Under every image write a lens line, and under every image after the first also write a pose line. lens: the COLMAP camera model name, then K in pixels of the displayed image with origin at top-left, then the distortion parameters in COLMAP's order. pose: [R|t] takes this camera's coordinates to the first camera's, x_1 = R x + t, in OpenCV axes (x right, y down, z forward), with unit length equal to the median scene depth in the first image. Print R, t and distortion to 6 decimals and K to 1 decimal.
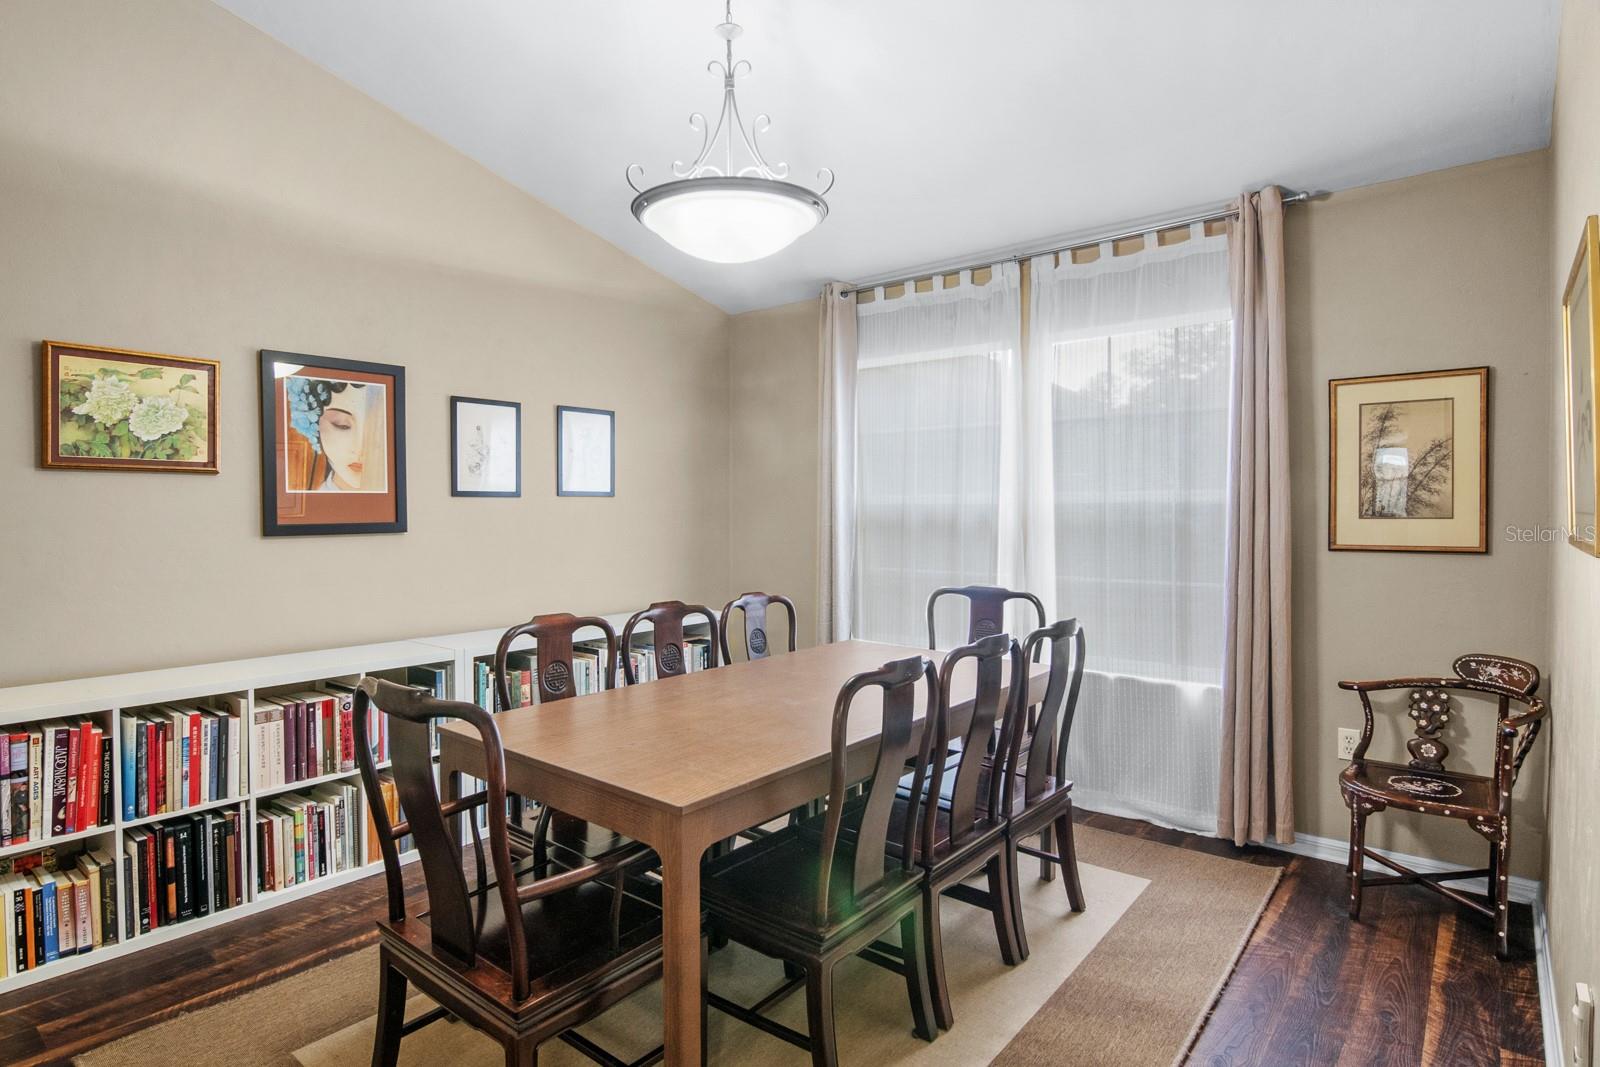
lens RADIAL K [[850.0, 0, 800.2], [0, 850.0, 524.6], [0, 0, 1]] dist [-0.005943, -0.011199]
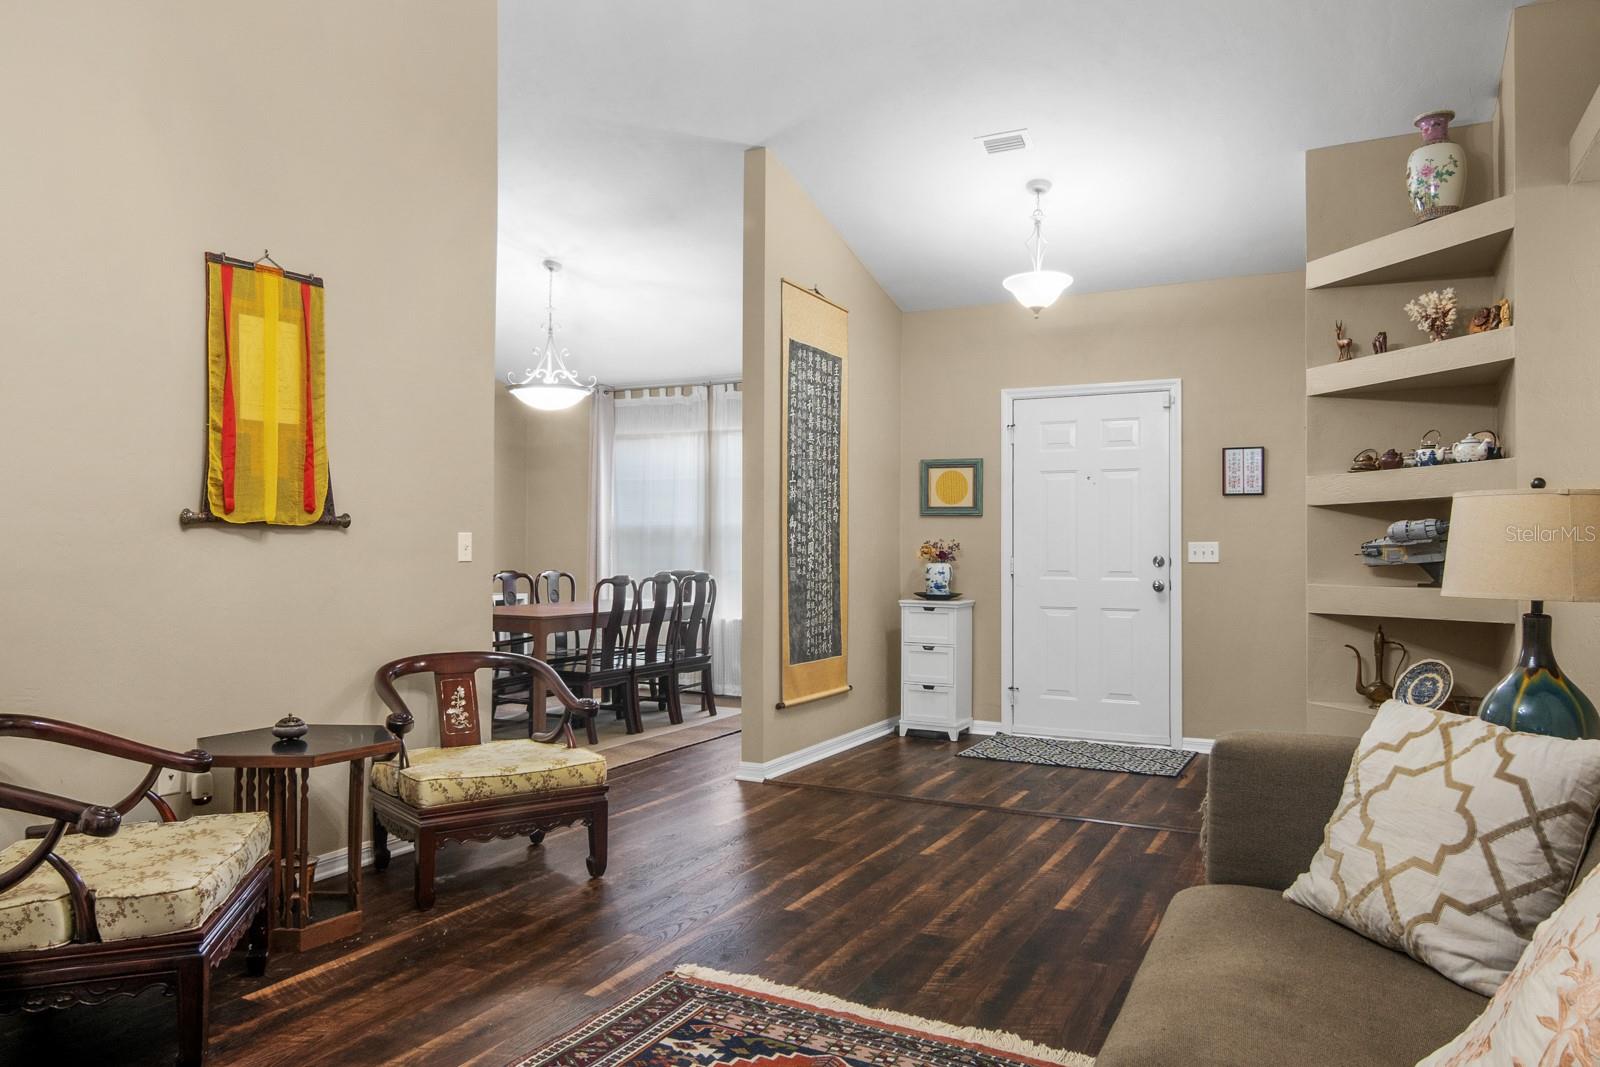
lens RADIAL K [[1012.6, 0, 803.7], [0, 1012.6, 540.4], [0, 0, 1]] dist [-0.001877, -0.000834]
pose [[0.973027, 0.010051, 0.230472, -0.029245], [-0.004640, 0.999701, -0.024006, 0.064577], [-0.230644, 0.022290, 0.972783, -1.185150]]
